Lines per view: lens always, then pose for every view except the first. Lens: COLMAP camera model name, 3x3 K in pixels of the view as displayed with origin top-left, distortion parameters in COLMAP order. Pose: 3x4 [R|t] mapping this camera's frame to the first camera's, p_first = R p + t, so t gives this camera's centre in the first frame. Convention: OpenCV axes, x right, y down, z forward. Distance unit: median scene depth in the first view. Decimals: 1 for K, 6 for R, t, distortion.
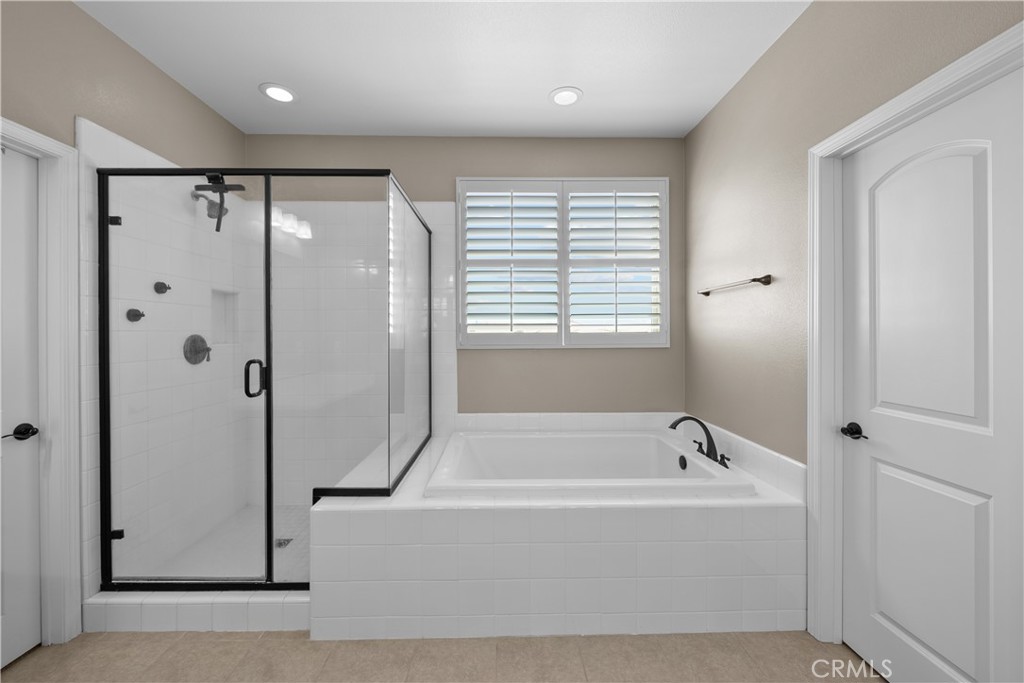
lens RADIAL K [[404.9, 0, 509.1], [0, 404.9, 338.1], [0, 0, 1]] dist [-0.003240, -0.000049]
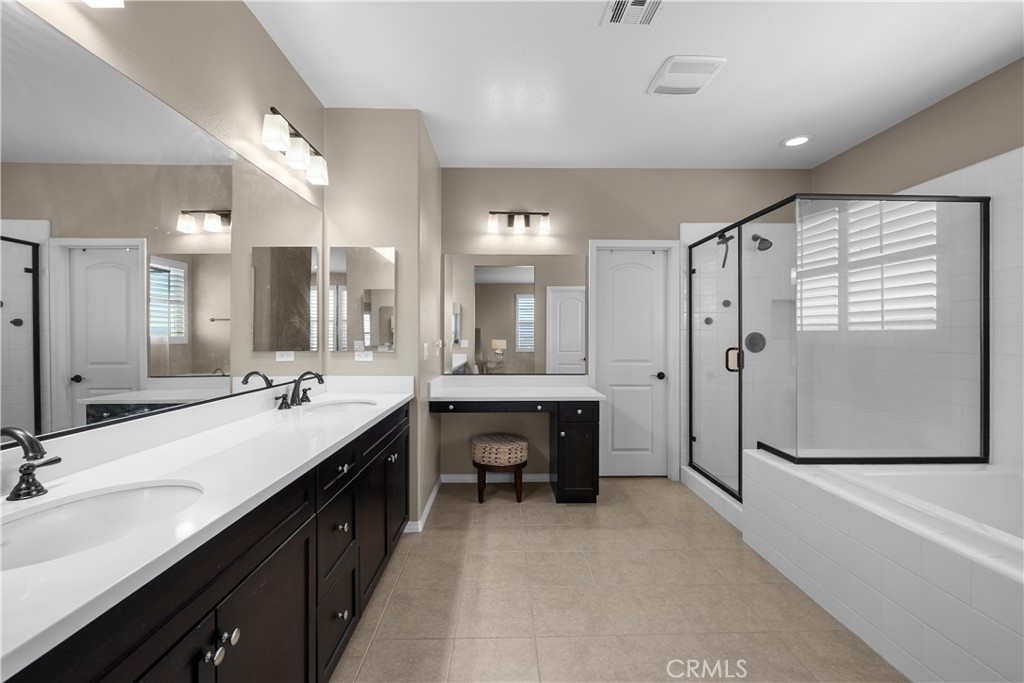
lens RADIAL K [[404.9, 0, 509.1], [0, 404.9, 338.1], [0, 0, 1]] dist [-0.003240, -0.000049]
pose [[0.011643, 0.015387, -0.999814, 0.923431], [-0.006378, 0.999862, 0.015314, -0.003963], [0.999912, 0.006198, 0.011739, 0.123069]]
